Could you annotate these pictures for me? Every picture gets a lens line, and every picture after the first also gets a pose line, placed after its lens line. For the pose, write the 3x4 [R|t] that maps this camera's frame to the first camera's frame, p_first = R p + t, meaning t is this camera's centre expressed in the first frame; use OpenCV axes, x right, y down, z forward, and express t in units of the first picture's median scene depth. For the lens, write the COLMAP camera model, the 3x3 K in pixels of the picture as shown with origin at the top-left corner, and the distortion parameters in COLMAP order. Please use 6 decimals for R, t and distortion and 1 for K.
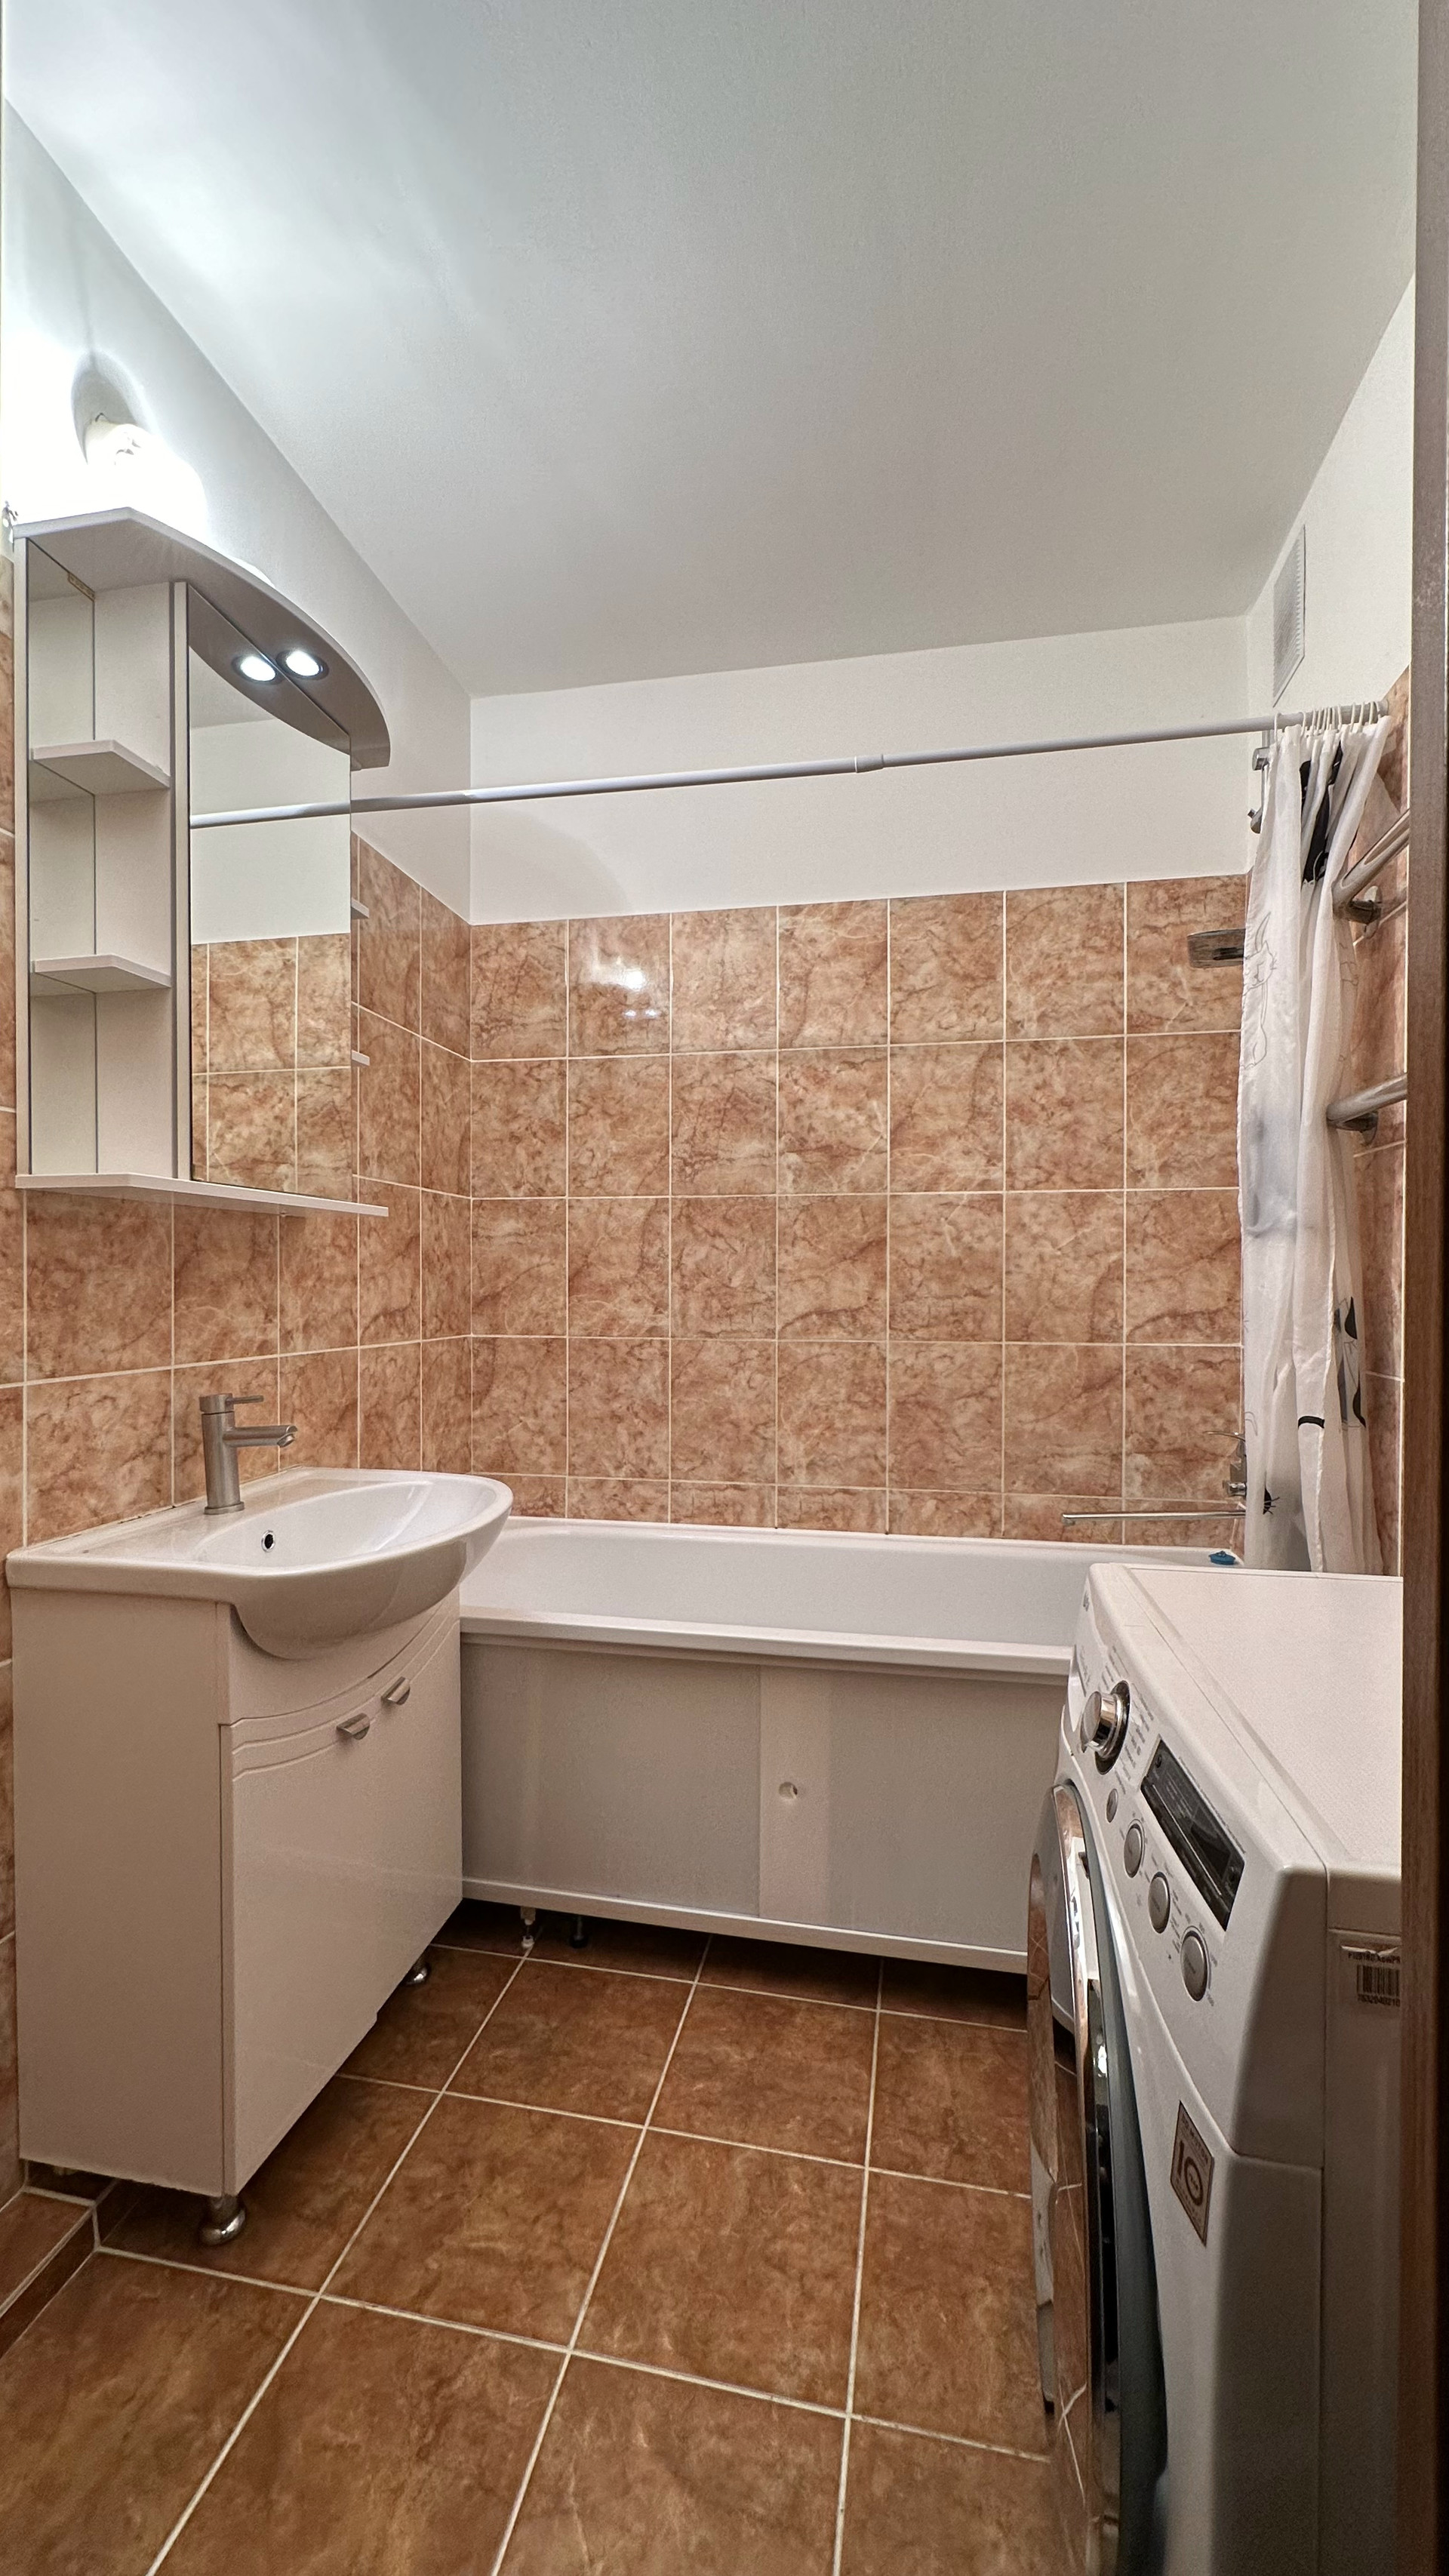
lens RADIAL K [[1019.0, 0, 726.3], [0, 1019.0, 1284.1], [0, 0, 1]] dist [-0.001173, 0.000369]
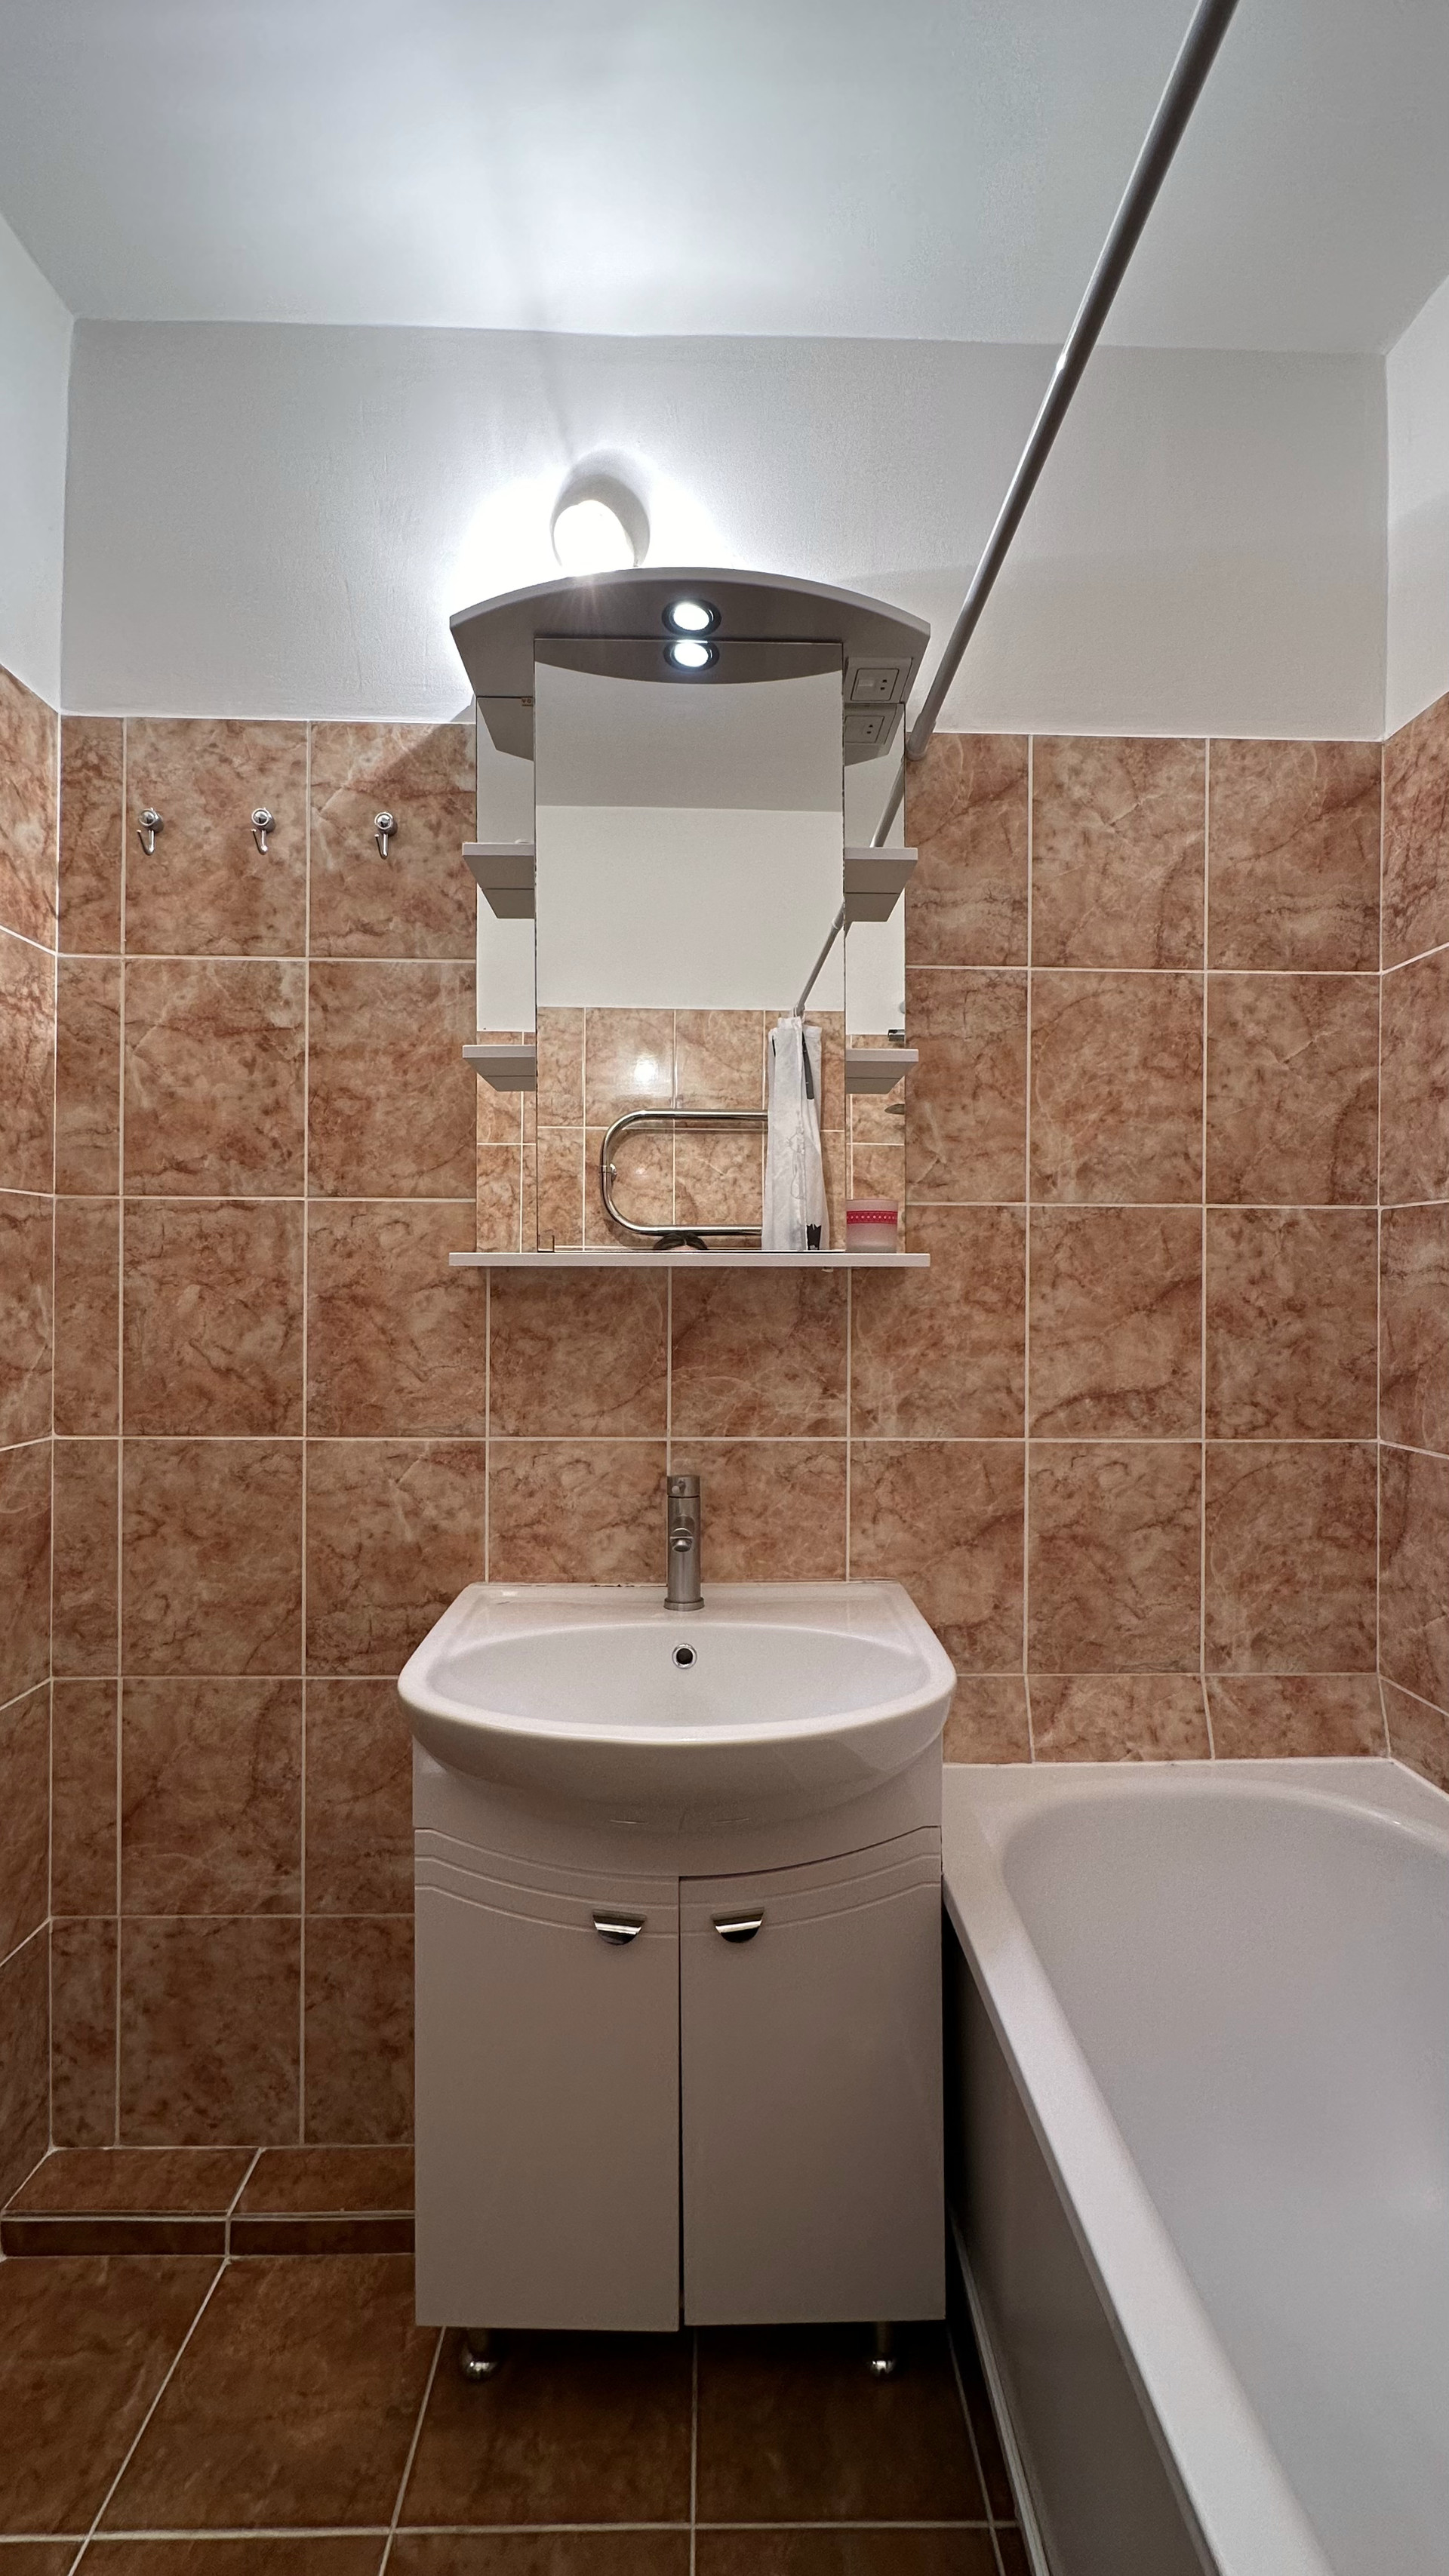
lens RADIAL K [[1019.0, 0, 727.6], [0, 1019.0, 1293.3], [0, 0, 1]] dist [-0.001173, 0.000369]
pose [[0.217814, 0.000316, -0.975990, 0.308092], [-0.004953, 0.999987, -0.000781, -0.041780], [0.975978, 0.005005, 0.217813, 0.650551]]
